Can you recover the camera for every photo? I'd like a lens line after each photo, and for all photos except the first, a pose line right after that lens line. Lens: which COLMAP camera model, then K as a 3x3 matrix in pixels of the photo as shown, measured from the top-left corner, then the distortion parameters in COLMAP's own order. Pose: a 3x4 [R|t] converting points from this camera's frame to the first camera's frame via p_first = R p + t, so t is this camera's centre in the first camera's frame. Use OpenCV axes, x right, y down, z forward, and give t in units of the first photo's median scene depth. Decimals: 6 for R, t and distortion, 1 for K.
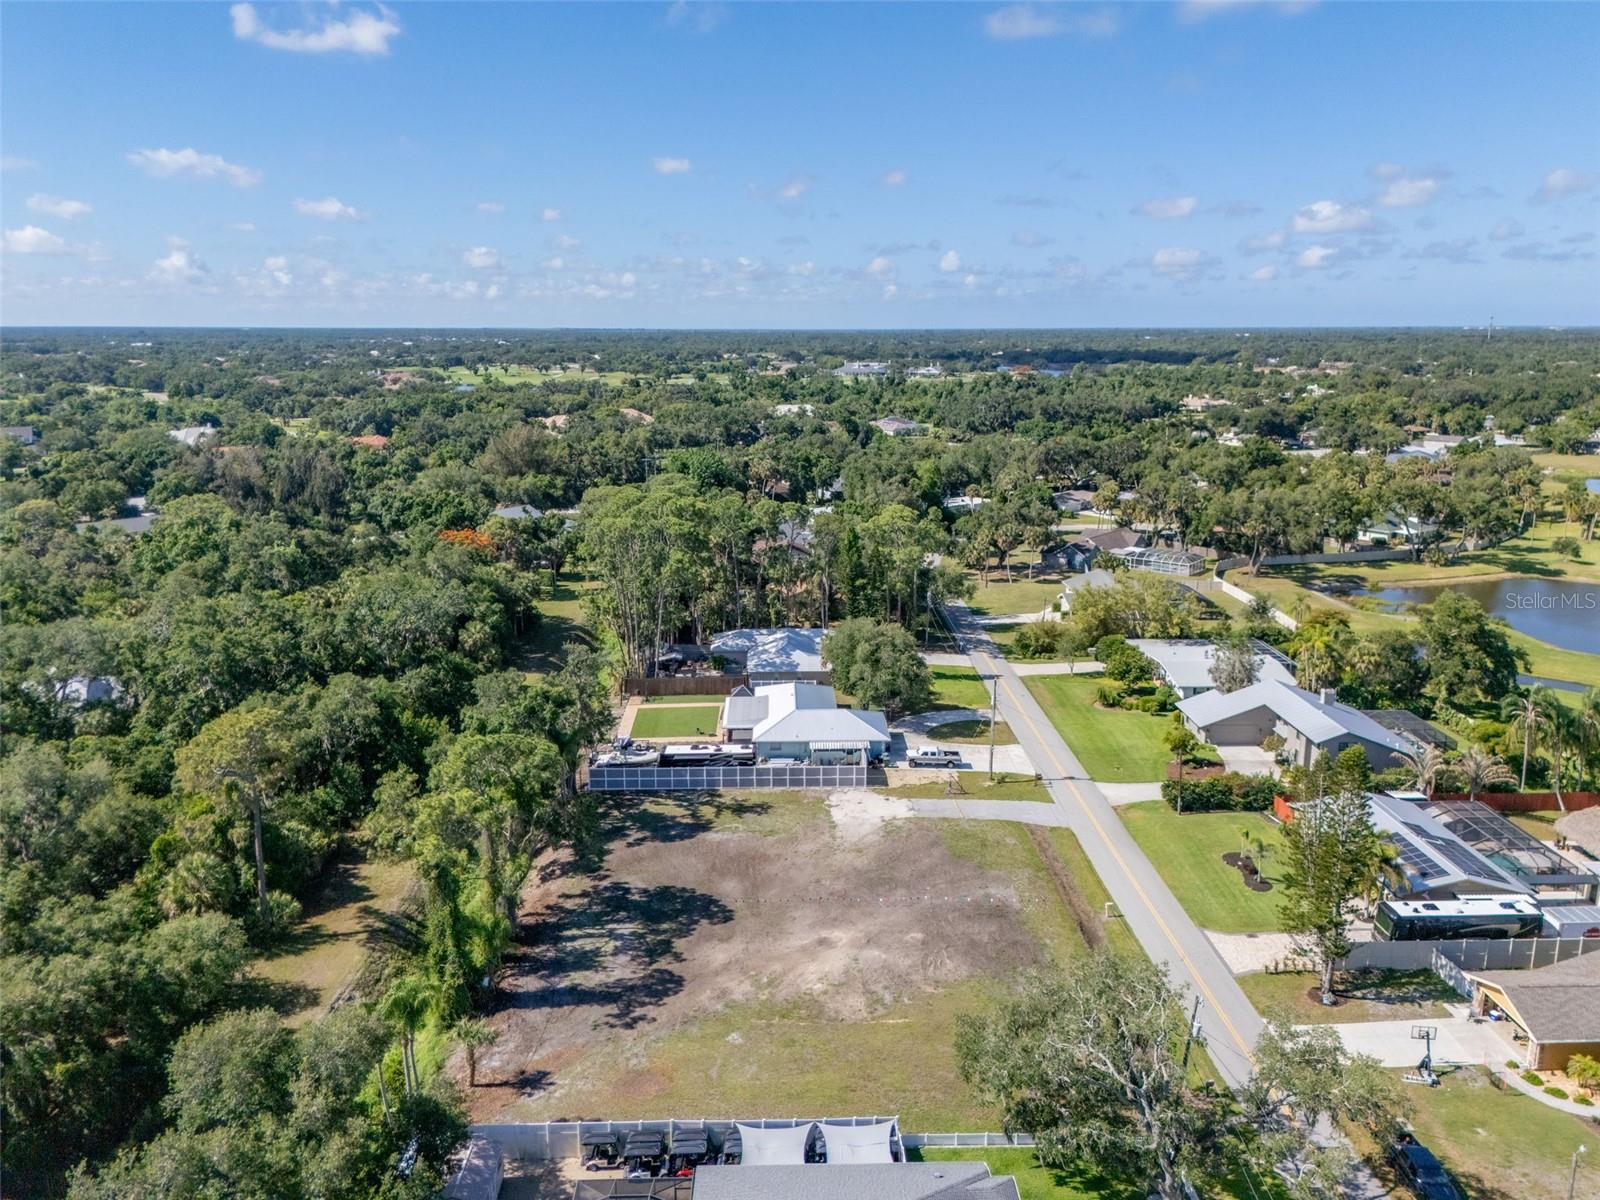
lens RADIAL K [[1183.3, 0, 797.9], [0, 1183.3, 596.3], [0, 0, 1]] dist [0.062159, -0.052858]
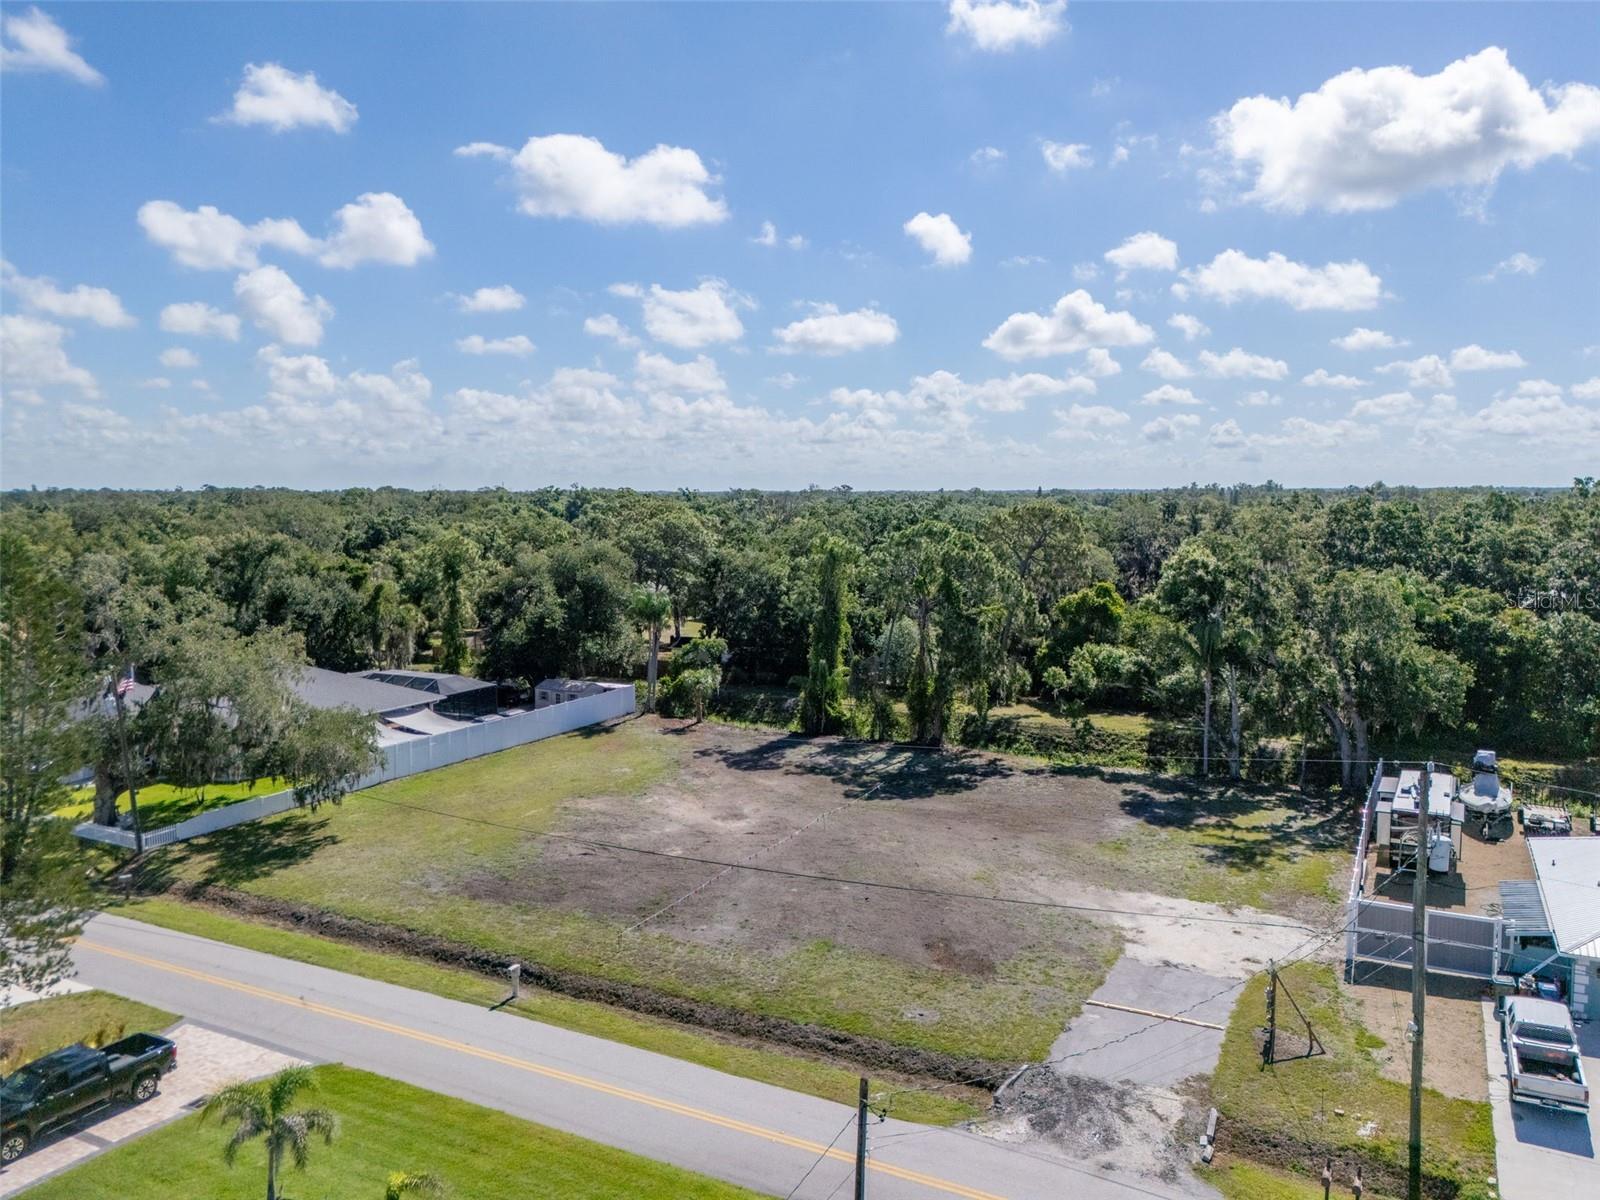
lens RADIAL K [[1183.3, 0, 799.6], [0, 1183.3, 602.5], [0, 0, 1]] dist [0.062159, -0.052858]
pose [[-0.477201, 0.084530, -0.874719, 0.457525], [-0.193728, 0.960757, 0.198533, 0.008331], [0.857175, 0.264198, -0.442099, 0.964110]]
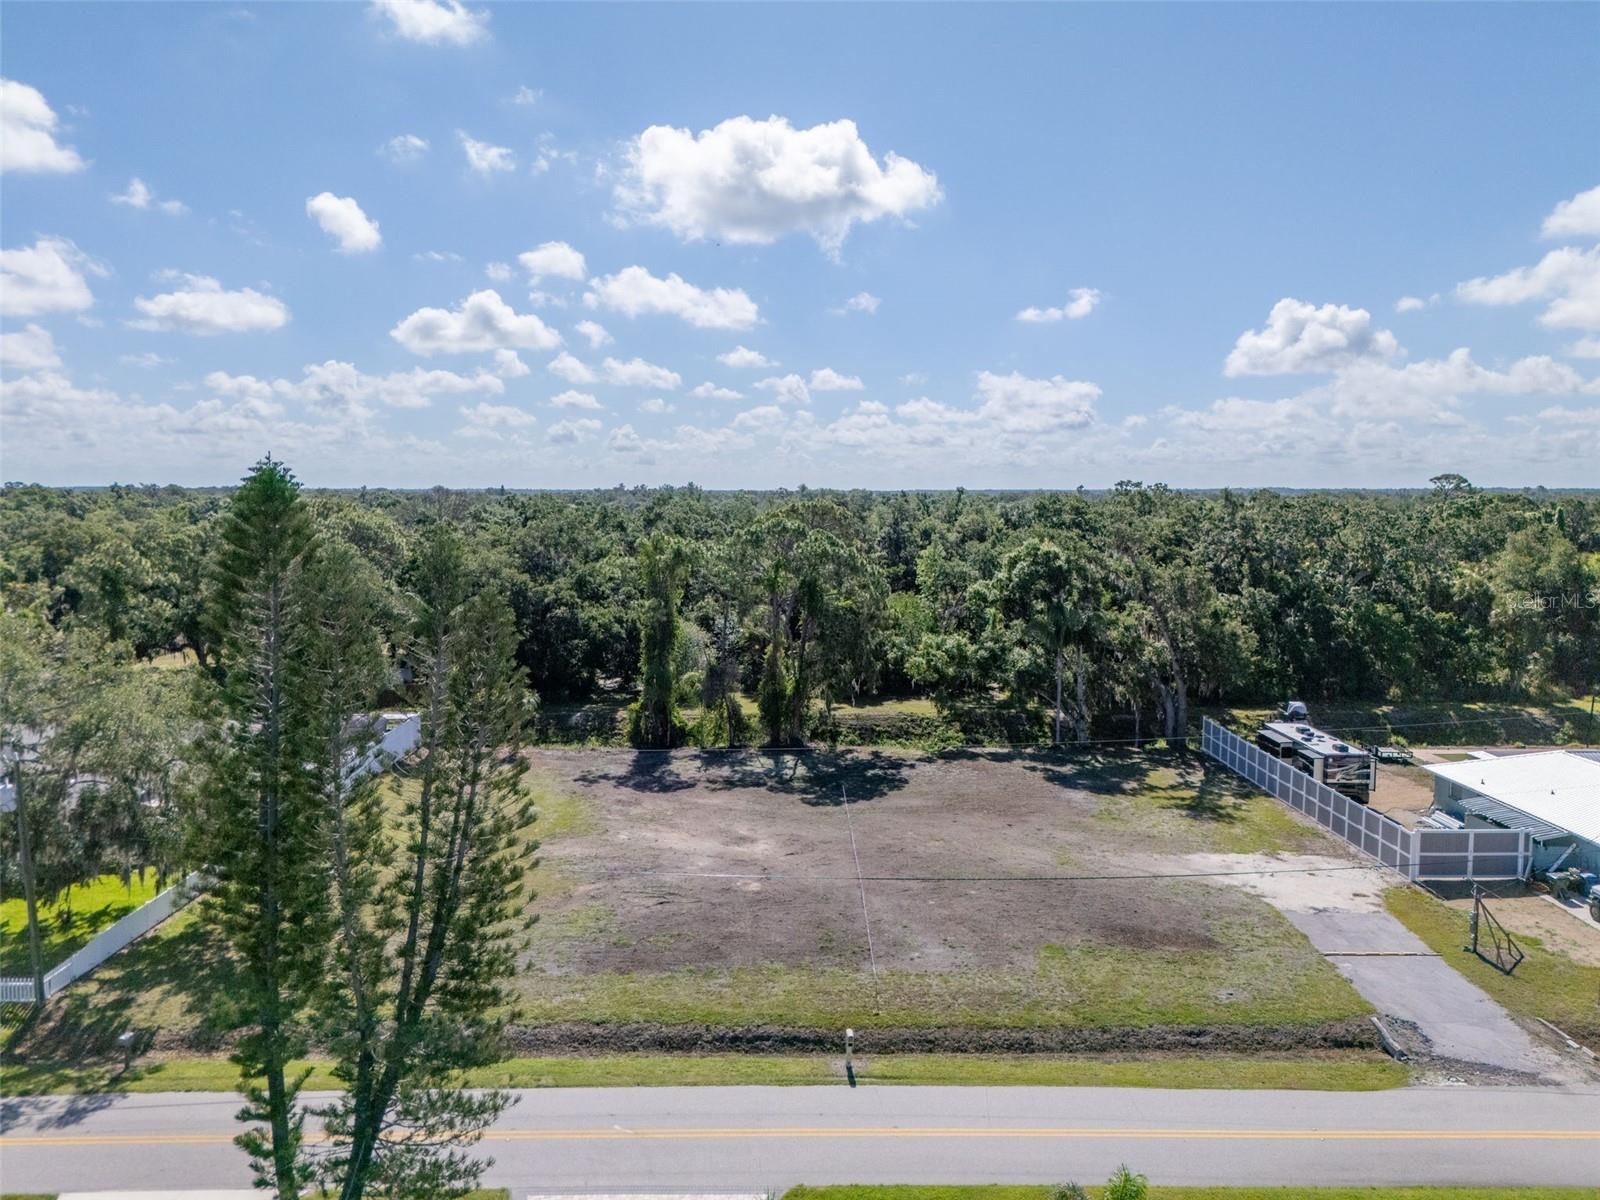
lens RADIAL K [[1183.3, 0, 810.1], [0, 1183.3, 558.4], [0, 0, 1]] dist [0.062159, -0.052858]
pose [[-0.003154, 0.058598, -0.998277, 0.497033], [-0.225149, 0.972608, 0.057802, 0.064306], [0.974319, 0.224944, 0.010126, 0.725316]]
